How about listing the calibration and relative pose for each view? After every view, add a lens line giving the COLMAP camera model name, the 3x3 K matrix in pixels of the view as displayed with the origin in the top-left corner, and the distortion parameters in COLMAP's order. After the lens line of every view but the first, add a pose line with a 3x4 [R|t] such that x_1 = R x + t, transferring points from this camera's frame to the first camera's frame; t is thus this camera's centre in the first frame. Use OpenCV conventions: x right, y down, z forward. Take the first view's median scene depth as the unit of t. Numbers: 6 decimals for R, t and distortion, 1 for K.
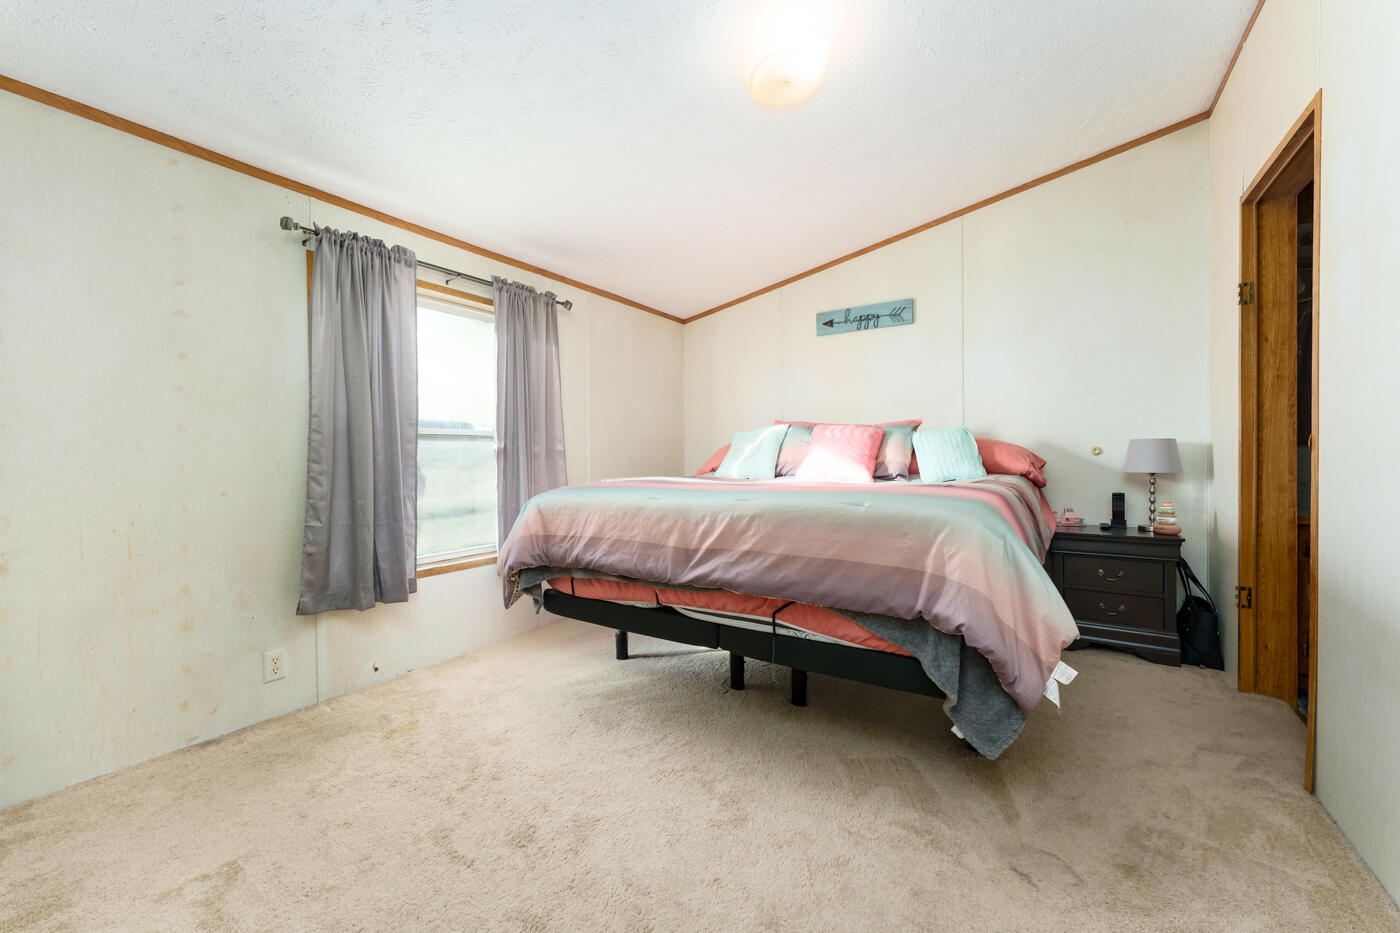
lens RADIAL K [[549.1, 0, 704.7], [0, 549.1, 460.6], [0, 0, 1]] dist [-0.003348, -0.000215]
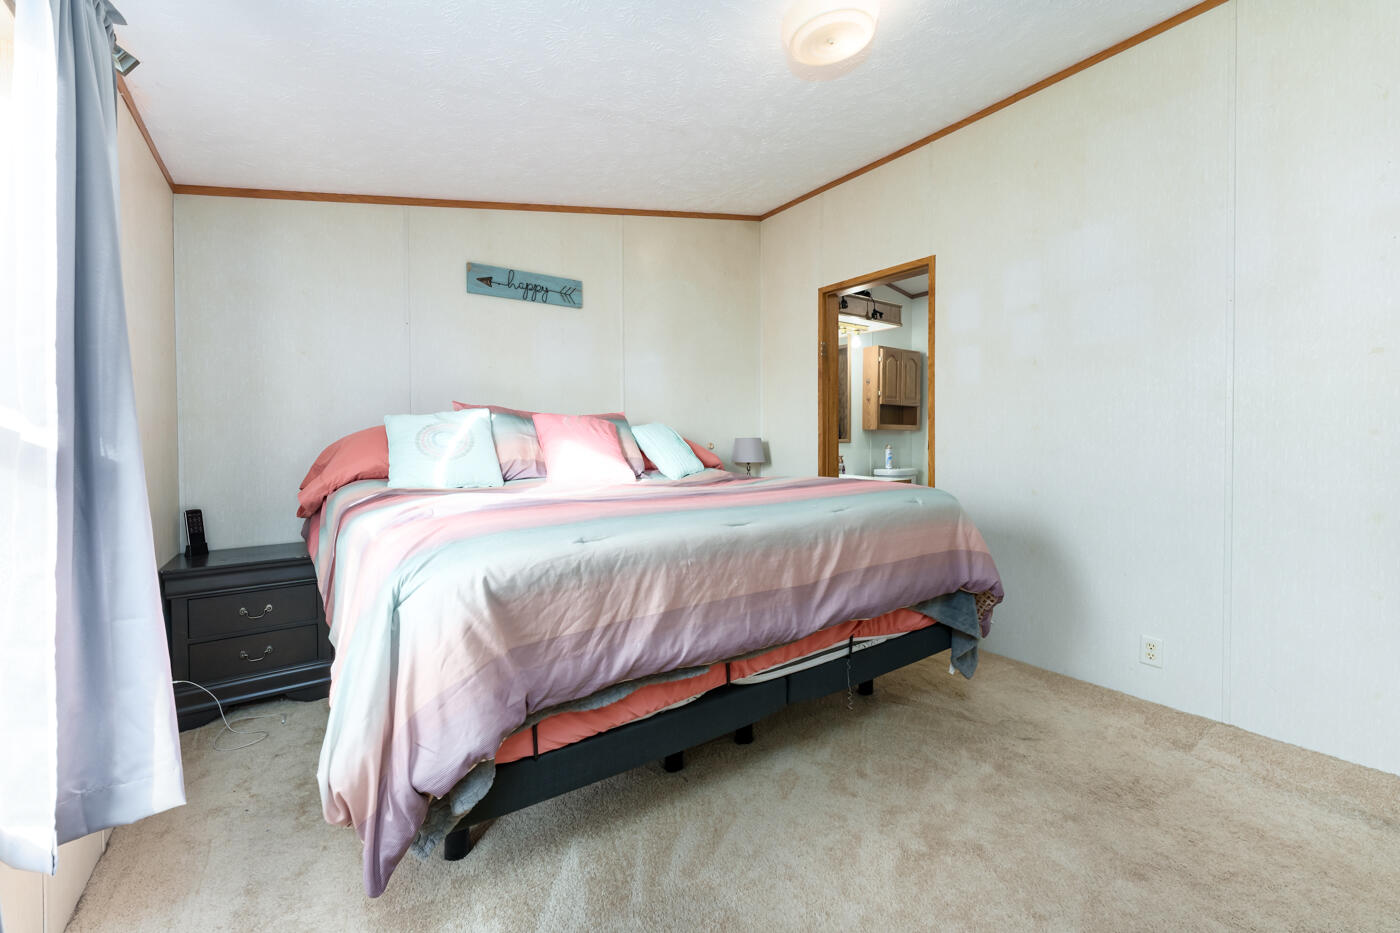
lens RADIAL K [[549.1, 0, 700.7], [0, 549.1, 456.0], [0, 0, 1]] dist [-0.003348, -0.000215]
pose [[0.385526, -0.016322, 0.922553, -0.567613], [0.006277, 0.999867, 0.015067, -0.017520], [-0.922676, -0.000018, 0.385577, 0.633917]]
